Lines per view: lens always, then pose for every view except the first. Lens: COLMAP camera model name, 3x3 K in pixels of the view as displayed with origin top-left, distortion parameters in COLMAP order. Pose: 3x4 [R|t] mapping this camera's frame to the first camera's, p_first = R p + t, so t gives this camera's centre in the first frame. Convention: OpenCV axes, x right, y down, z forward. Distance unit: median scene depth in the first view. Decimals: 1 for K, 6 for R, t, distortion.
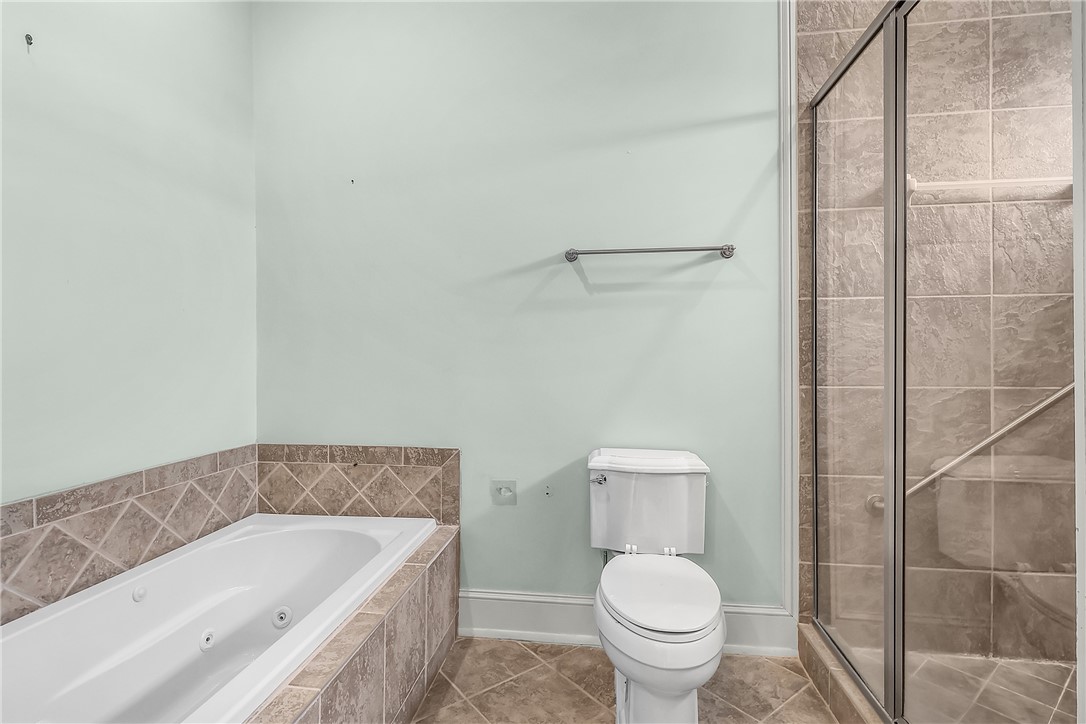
lens RADIAL K [[558.3, 0, 518.5], [0, 558.3, 357.3], [0, 0, 1]] dist [0.000400, -0.000105]
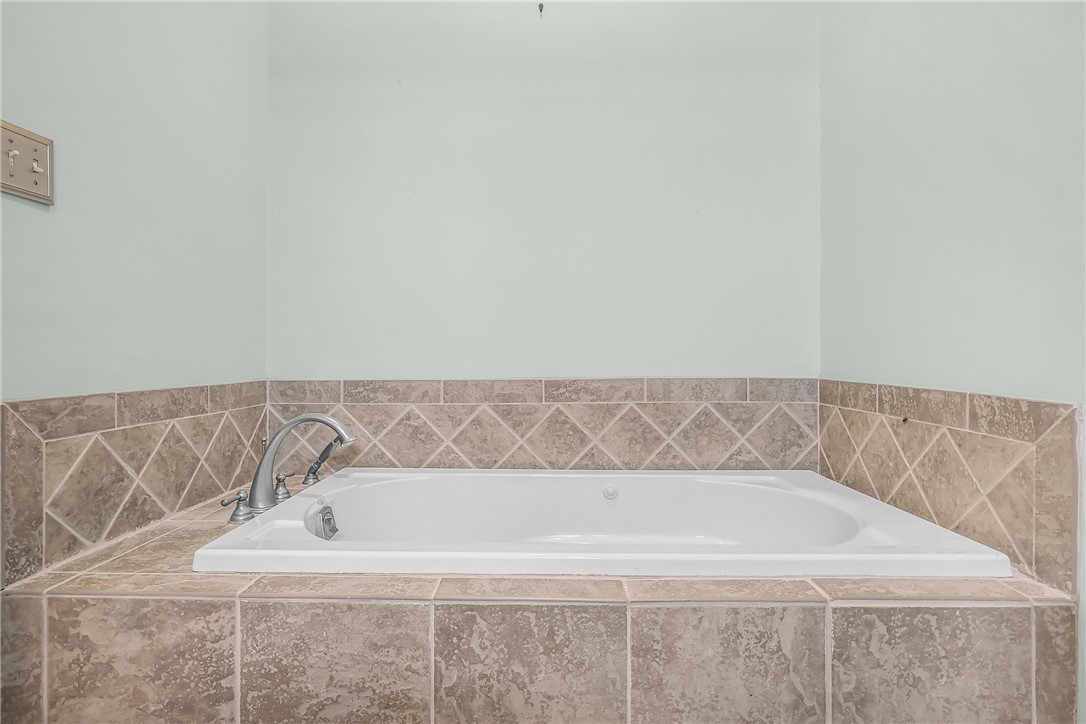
lens RADIAL K [[558.3, 0, 515.6], [0, 558.3, 349.4], [0, 0, 1]] dist [0.000400, -0.000105]
pose [[0.110111, 0.003715, -0.993912, 0.251941], [-0.011582, 0.999930, 0.002455, 0.130785], [0.993852, 0.011241, 0.110147, 0.570100]]
